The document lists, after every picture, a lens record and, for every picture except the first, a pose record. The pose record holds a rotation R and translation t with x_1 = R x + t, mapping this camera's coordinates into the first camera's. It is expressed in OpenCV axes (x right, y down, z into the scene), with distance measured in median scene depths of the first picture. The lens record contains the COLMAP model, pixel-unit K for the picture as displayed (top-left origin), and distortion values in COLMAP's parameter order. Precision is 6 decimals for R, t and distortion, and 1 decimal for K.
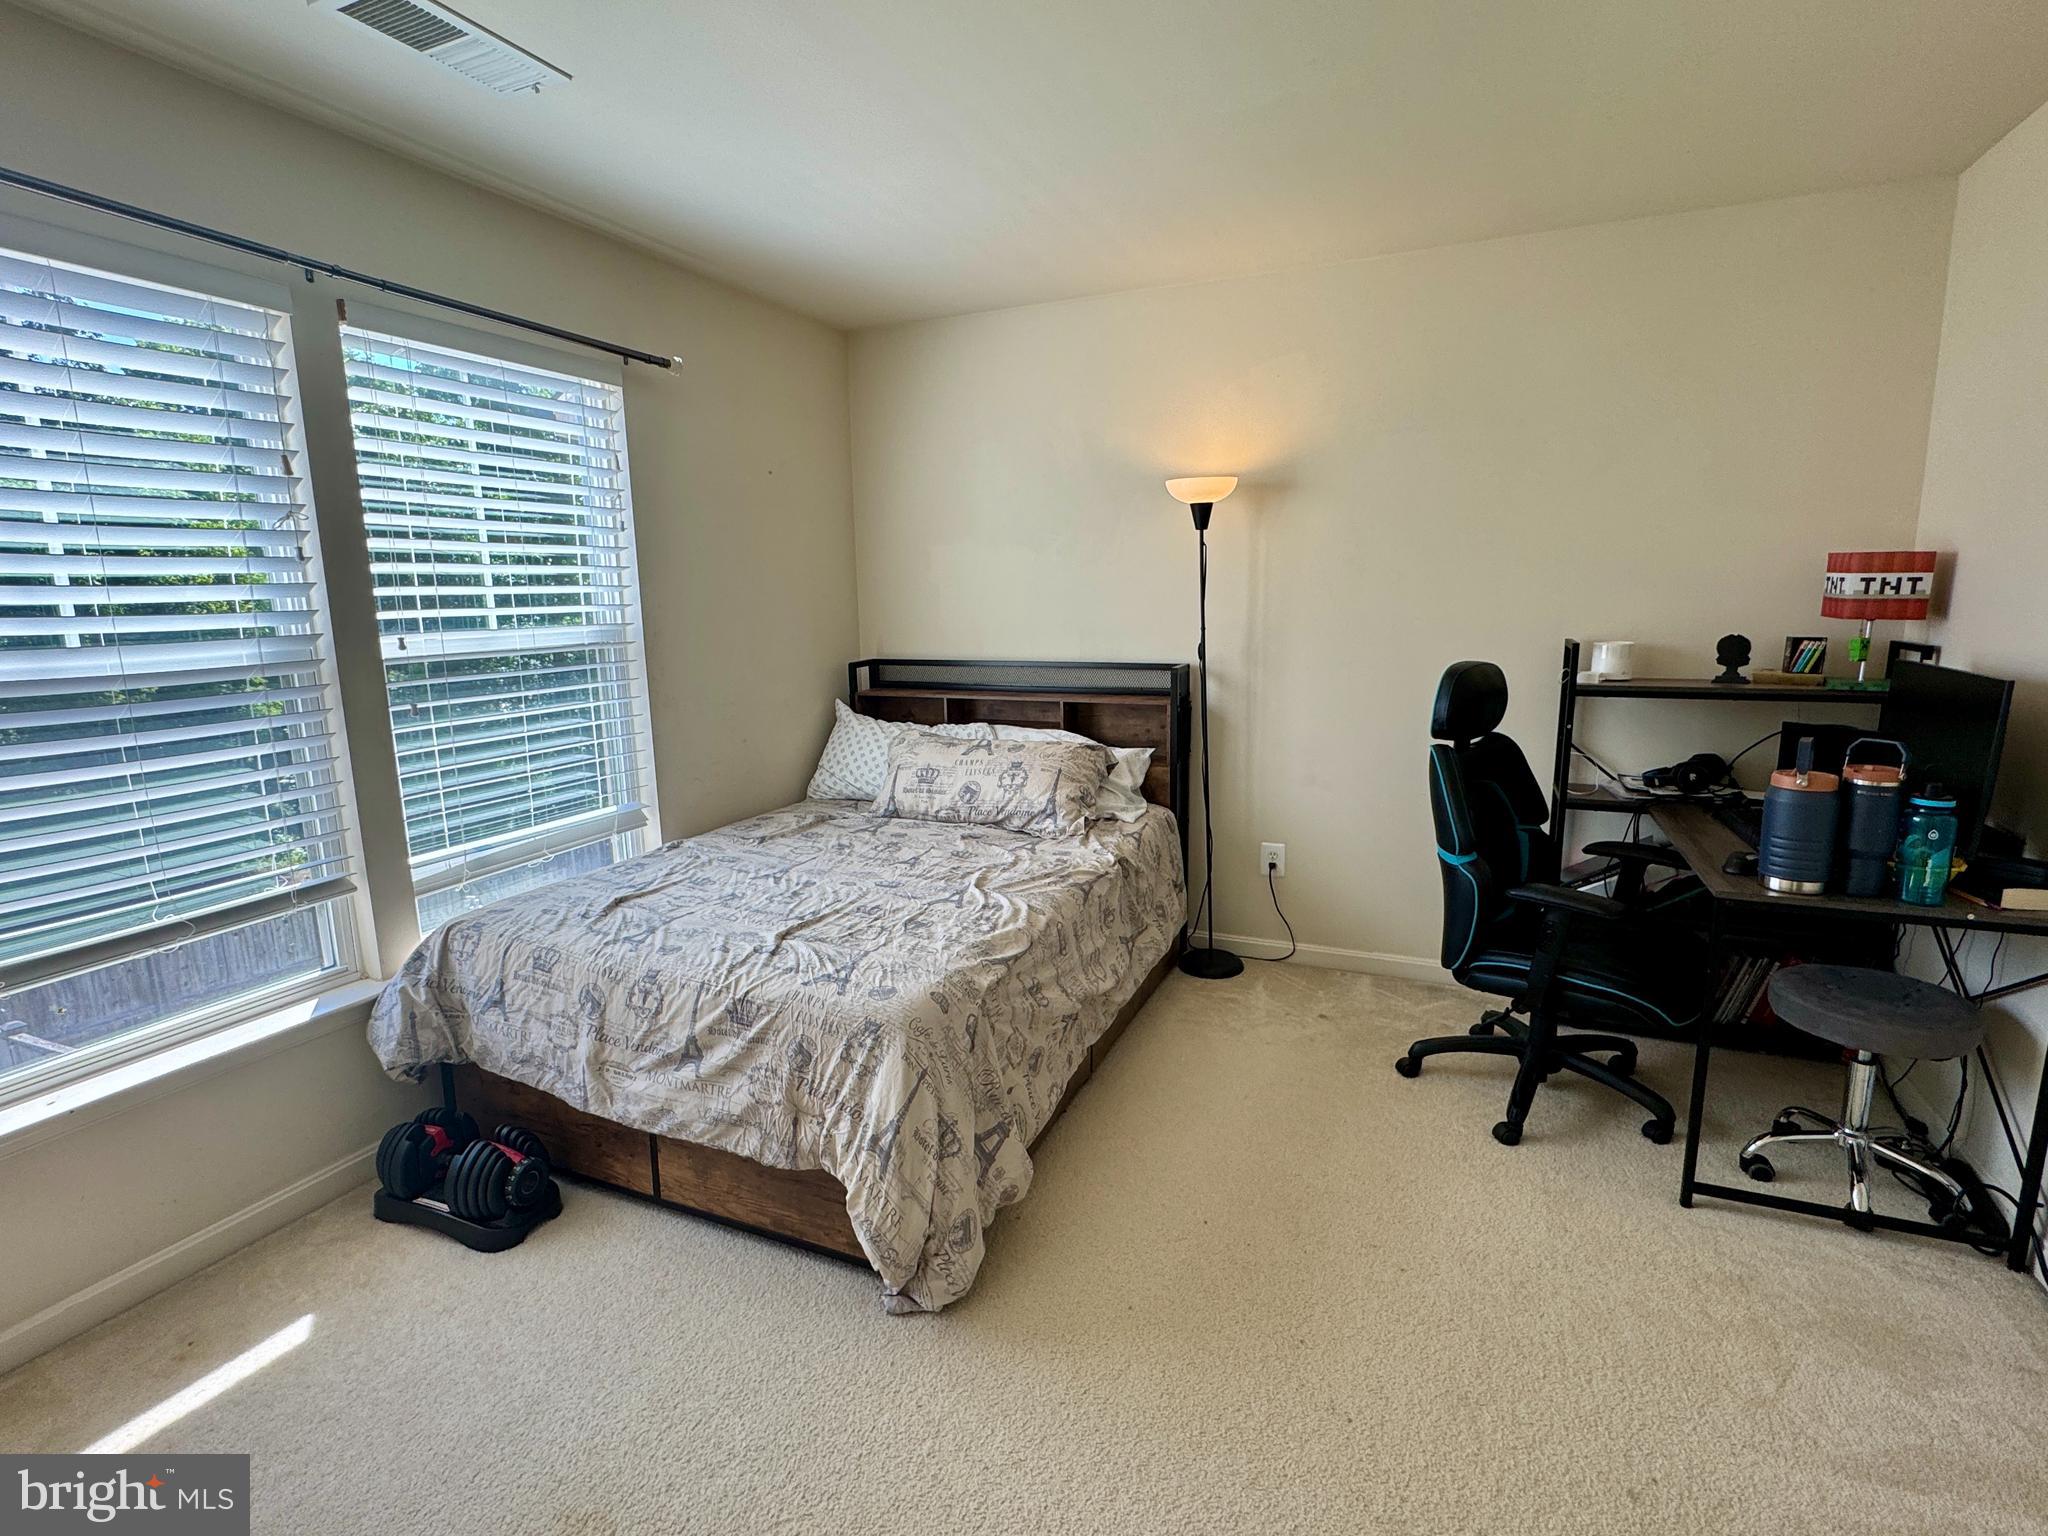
lens RADIAL K [[1005.0, 0, 1022.4], [0, 1005.0, 763.2], [0, 0, 1]] dist [-0.004496, 0.000158]
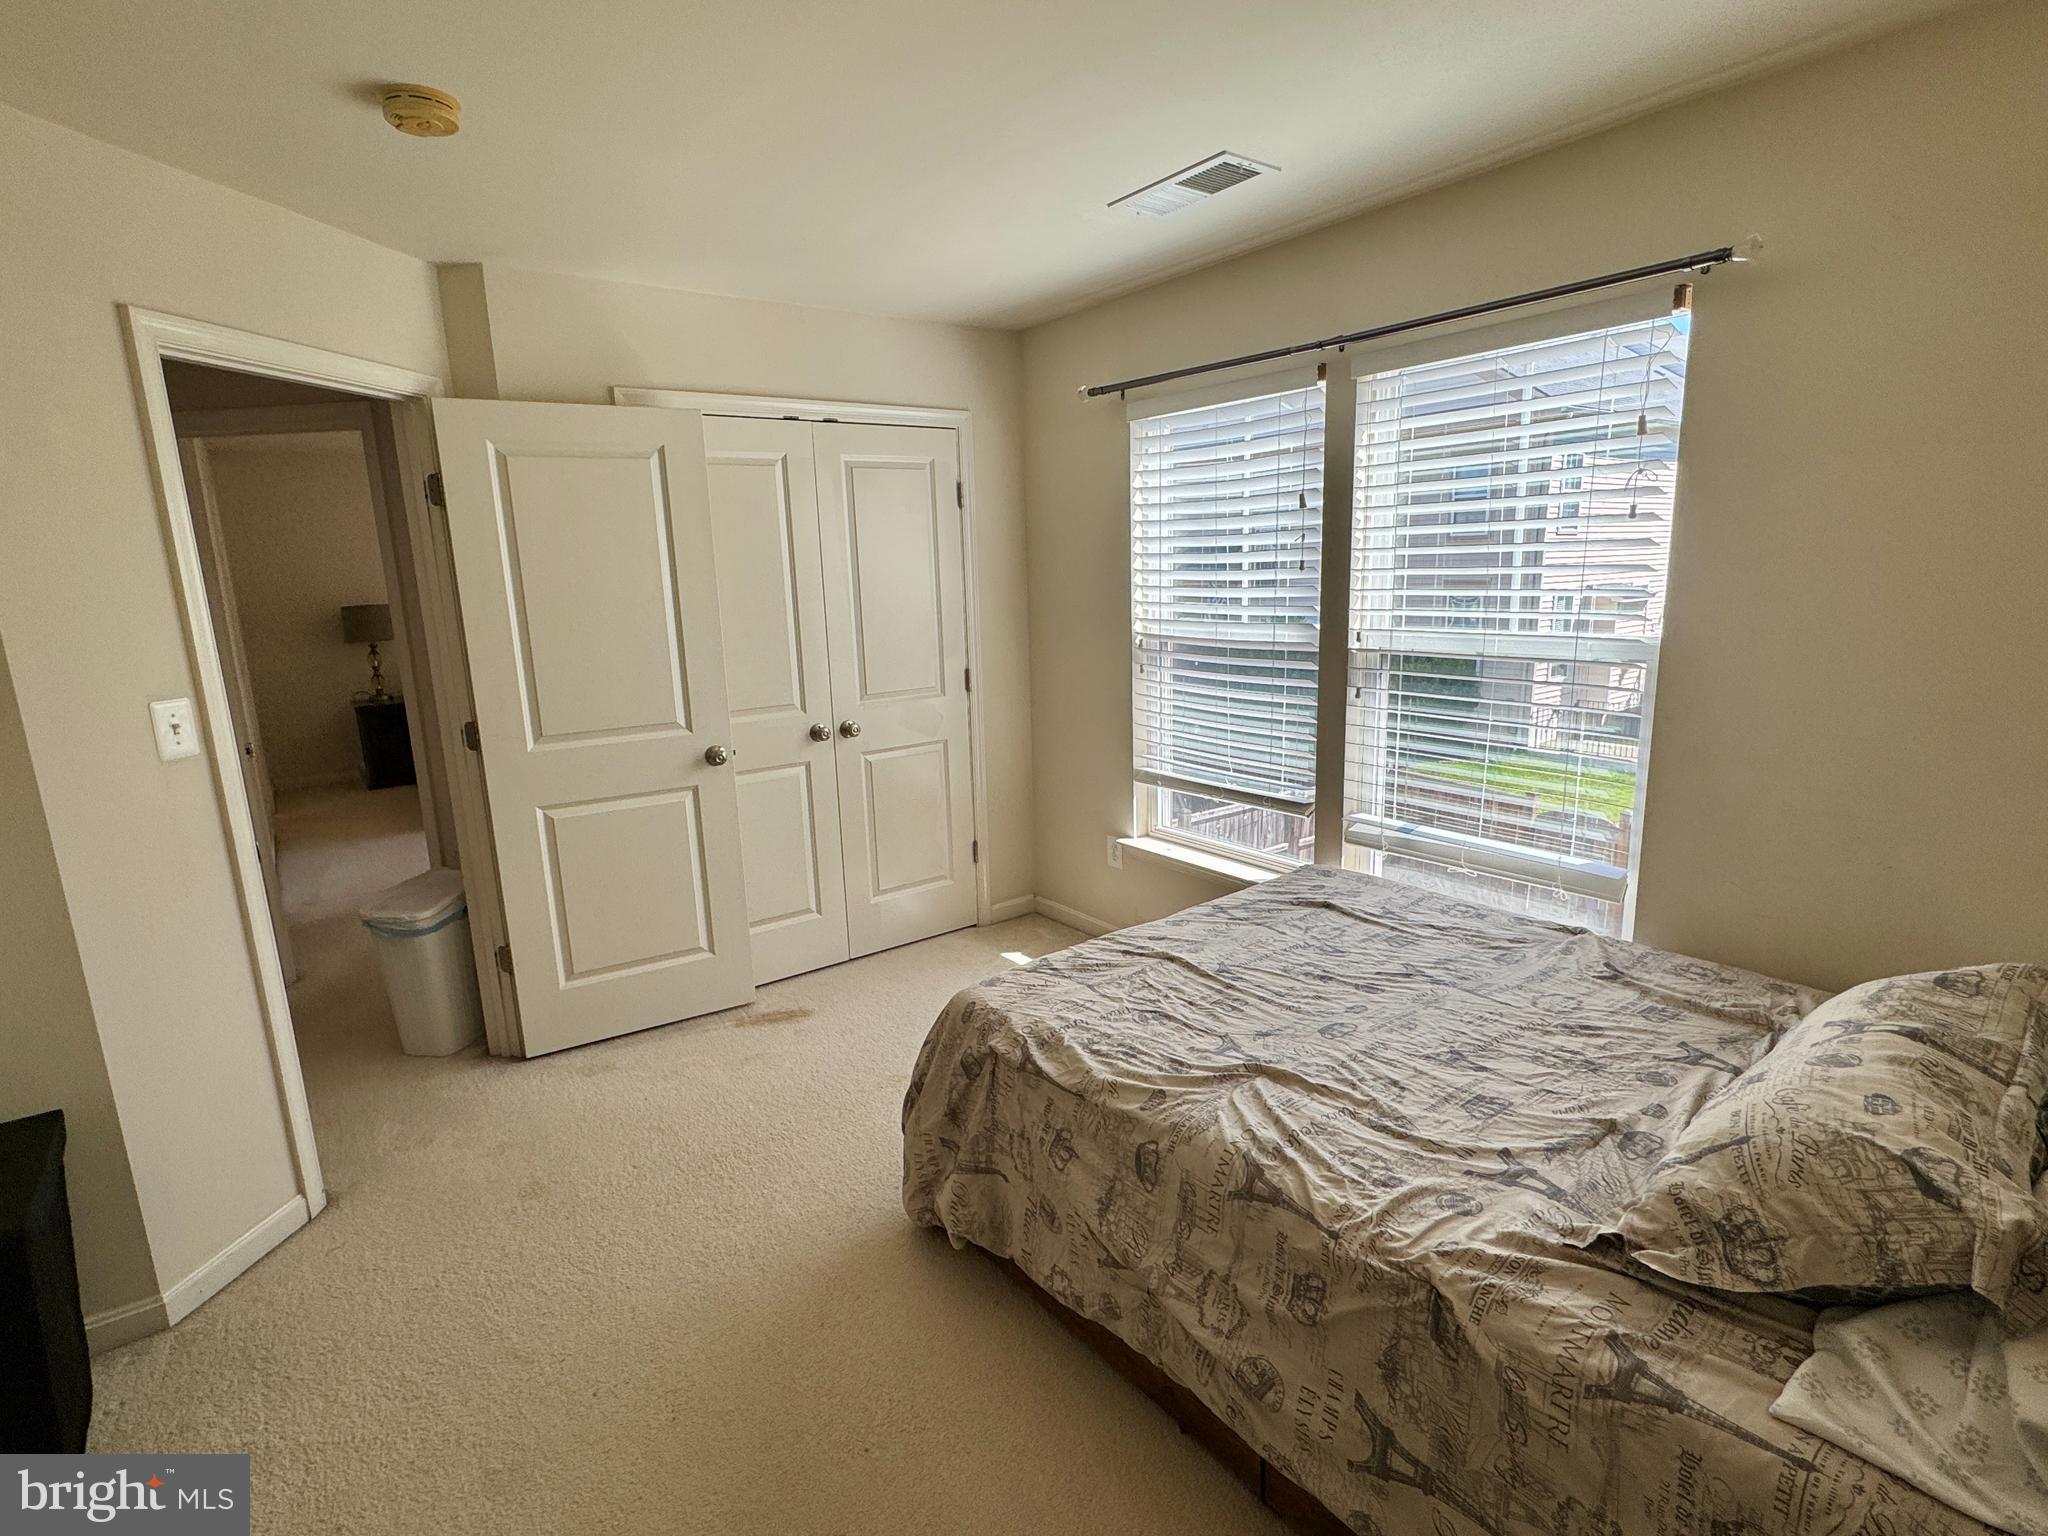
lens RADIAL K [[977.3, 0, 1009.9], [0, 977.3, 768.1], [0, 0, 1]] dist [0.000250, -0.000036]
pose [[-0.493843, 0.212452, -0.843198, 0.564284], [-0.100463, 0.949260, 0.298014, -0.257852], [0.863728, 0.231882, -0.447442, 1.109096]]
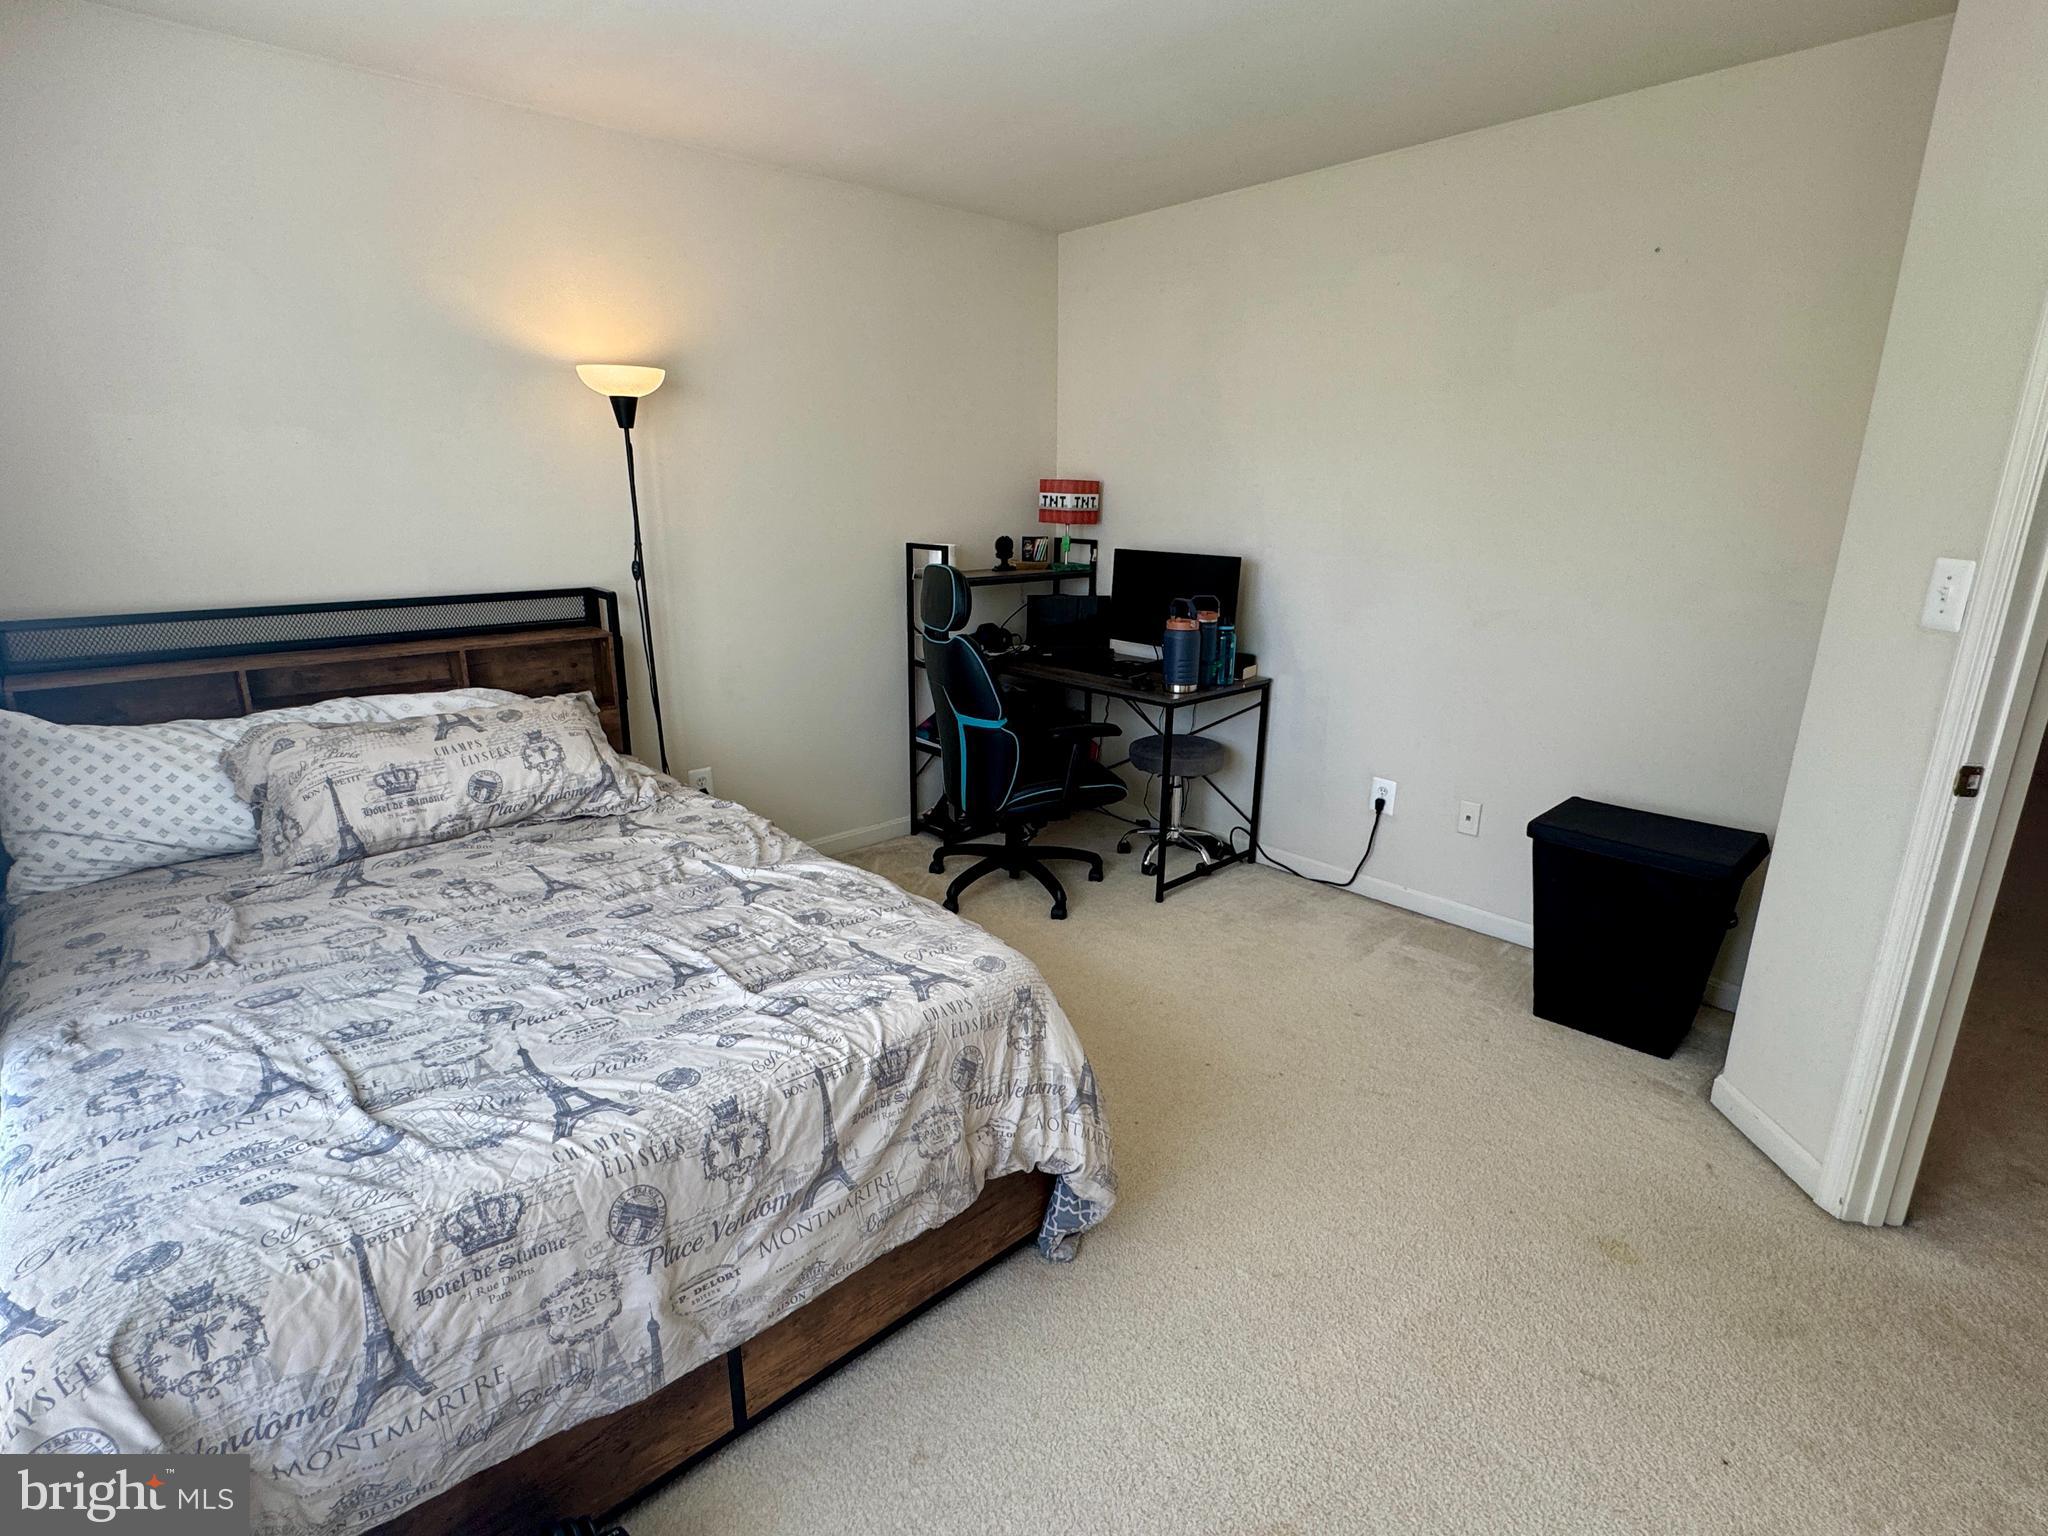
lens RADIAL K [[1005.0, 0, 1022.4], [0, 1005.0, 763.2], [0, 0, 1]] dist [-0.004496, 0.000158]
pose [[0.389315, -0.226301, 0.892873, -0.675665], [0.141439, 0.972541, 0.184822, -0.082170], [-0.910181, 0.054334, 0.410632, 0.451745]]
